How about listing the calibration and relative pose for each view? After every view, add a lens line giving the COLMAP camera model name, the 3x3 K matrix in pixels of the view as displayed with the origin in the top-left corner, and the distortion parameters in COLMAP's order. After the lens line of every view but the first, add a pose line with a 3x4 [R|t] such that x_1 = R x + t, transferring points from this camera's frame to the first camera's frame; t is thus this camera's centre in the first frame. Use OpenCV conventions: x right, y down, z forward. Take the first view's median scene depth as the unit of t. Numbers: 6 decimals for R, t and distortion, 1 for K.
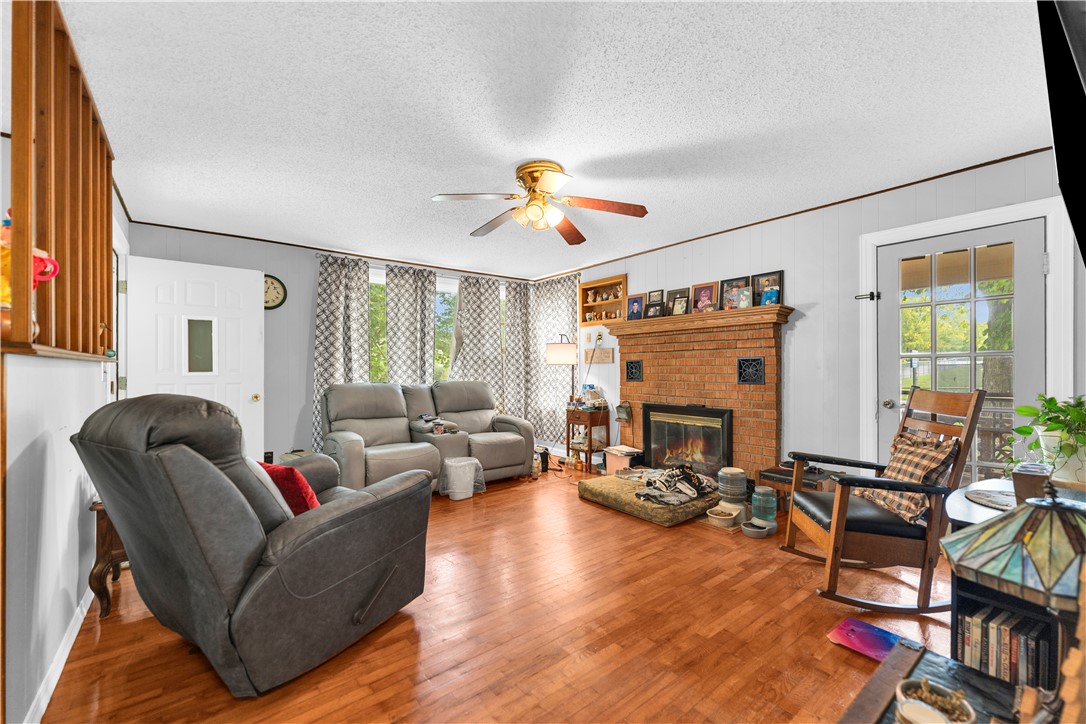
lens RADIAL K [[438.4, 0, 544.2], [0, 438.4, 368.4], [0, 0, 1]] dist [0.002313, -0.000134]
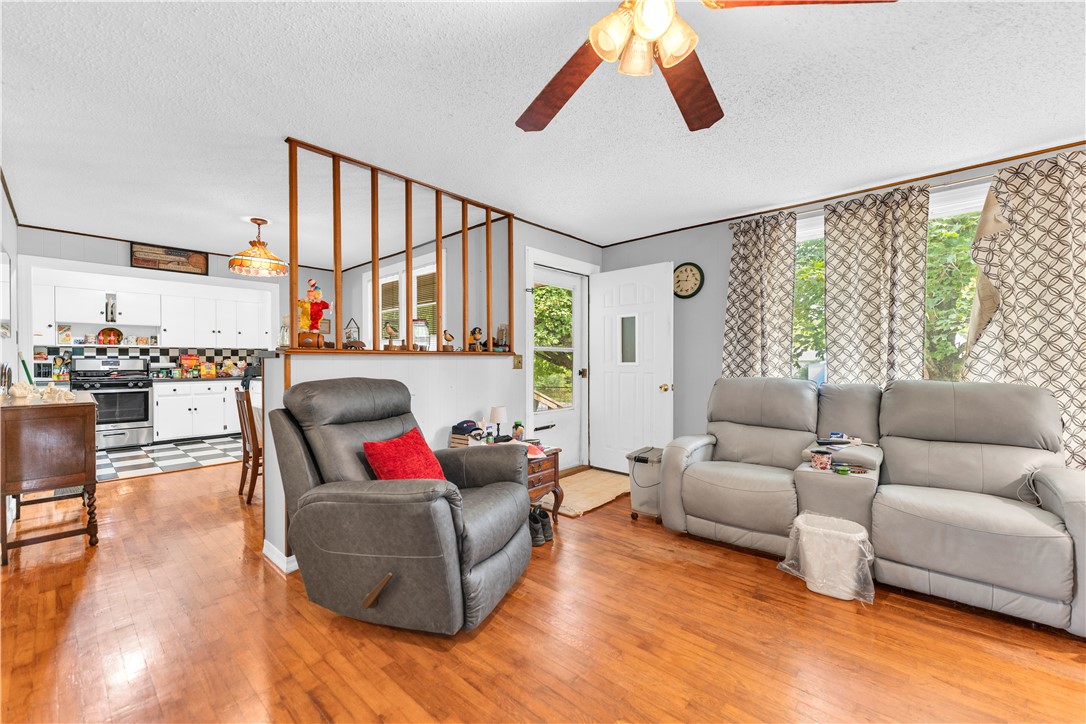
lens RADIAL K [[438.4, 0, 544.2], [0, 438.4, 361.5], [0, 0, 1]] dist [0.002313, -0.000134]
pose [[0.161773, 0.003865, -0.986820, 0.242869], [0.006487, 0.999967, 0.004980, -0.000533], [0.986807, -0.007207, 0.161742, 0.452933]]
